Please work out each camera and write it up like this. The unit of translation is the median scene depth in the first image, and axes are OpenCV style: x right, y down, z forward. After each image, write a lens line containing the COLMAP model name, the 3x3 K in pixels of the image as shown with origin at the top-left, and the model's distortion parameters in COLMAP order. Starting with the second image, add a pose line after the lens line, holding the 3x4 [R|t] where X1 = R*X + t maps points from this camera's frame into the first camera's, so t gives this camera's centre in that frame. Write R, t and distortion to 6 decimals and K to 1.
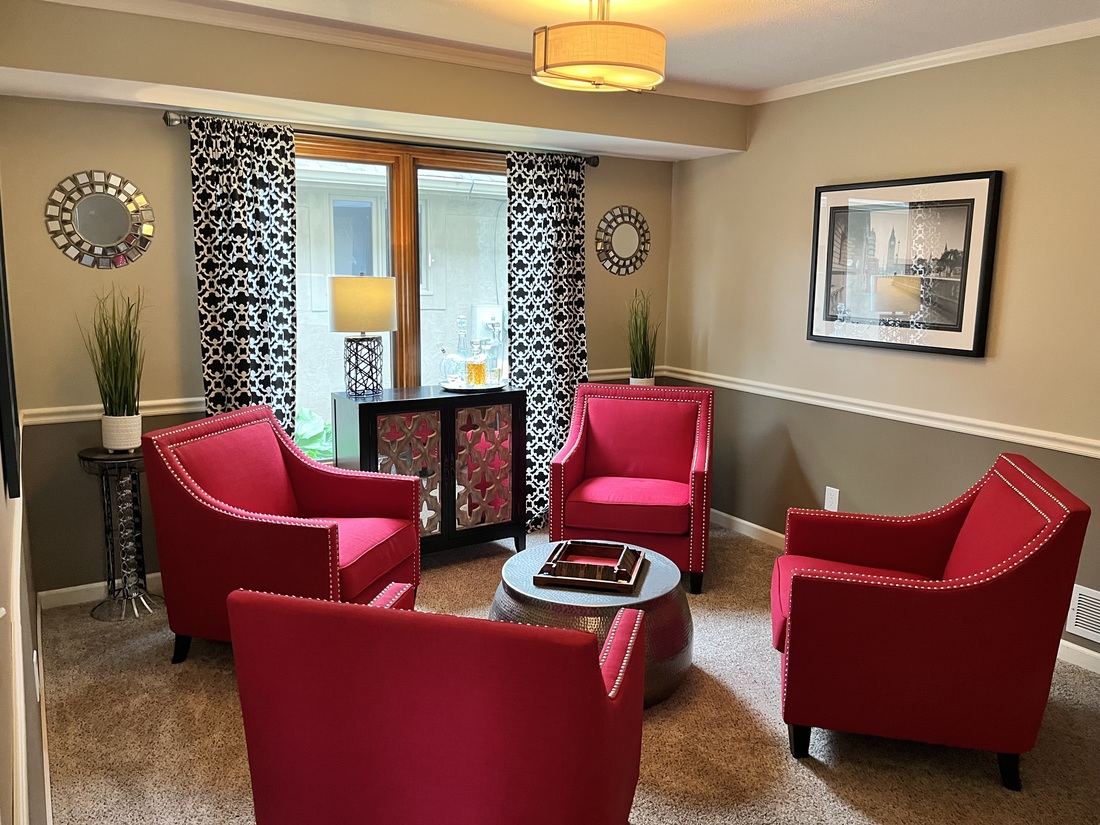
lens RADIAL K [[828.5, 0, 550.0], [0, 828.5, 412.5], [0, 0, 1]] dist [0.063253, -0.073477]
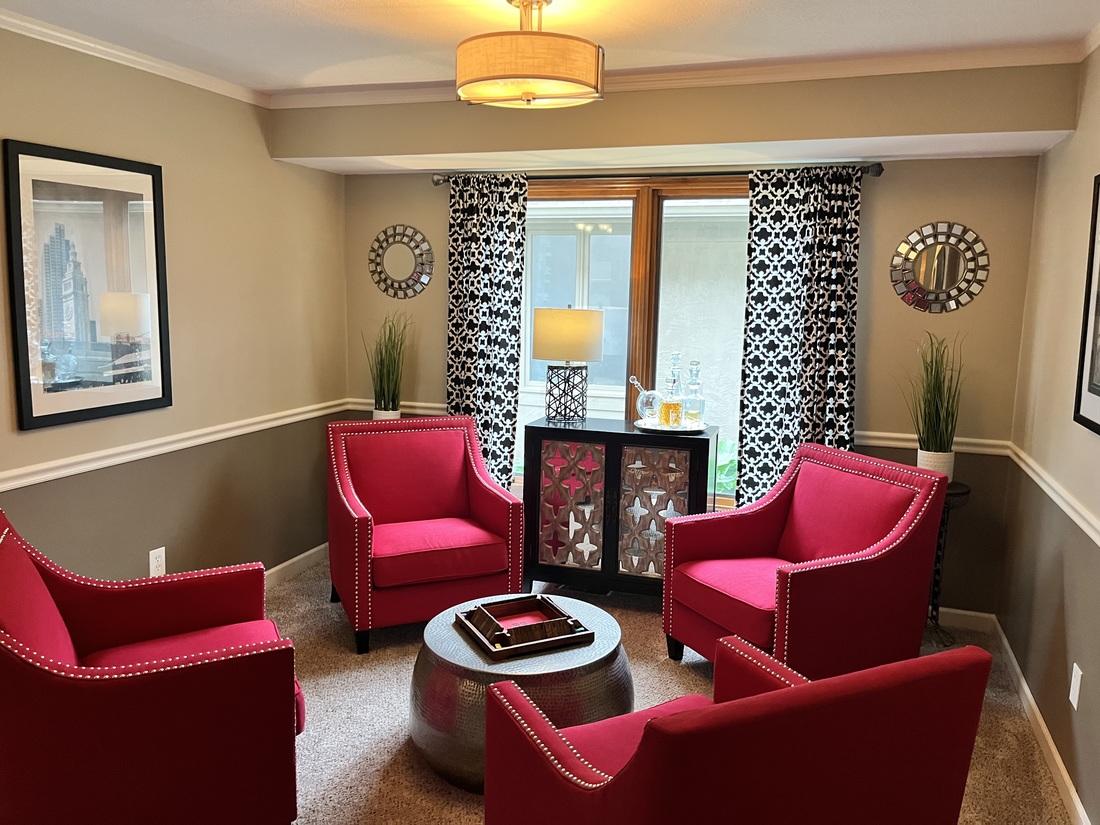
lens RADIAL K [[828.5, 0, 550.0], [0, 828.5, 412.5], [0, 0, 1]] dist [0.063253, -0.073477]
pose [[0.645070, 0.107233, -0.756562, 0.544579], [-0.147234, 0.988993, 0.014640, -0.042971], [0.749804, 0.101948, 0.653758, 0.301666]]
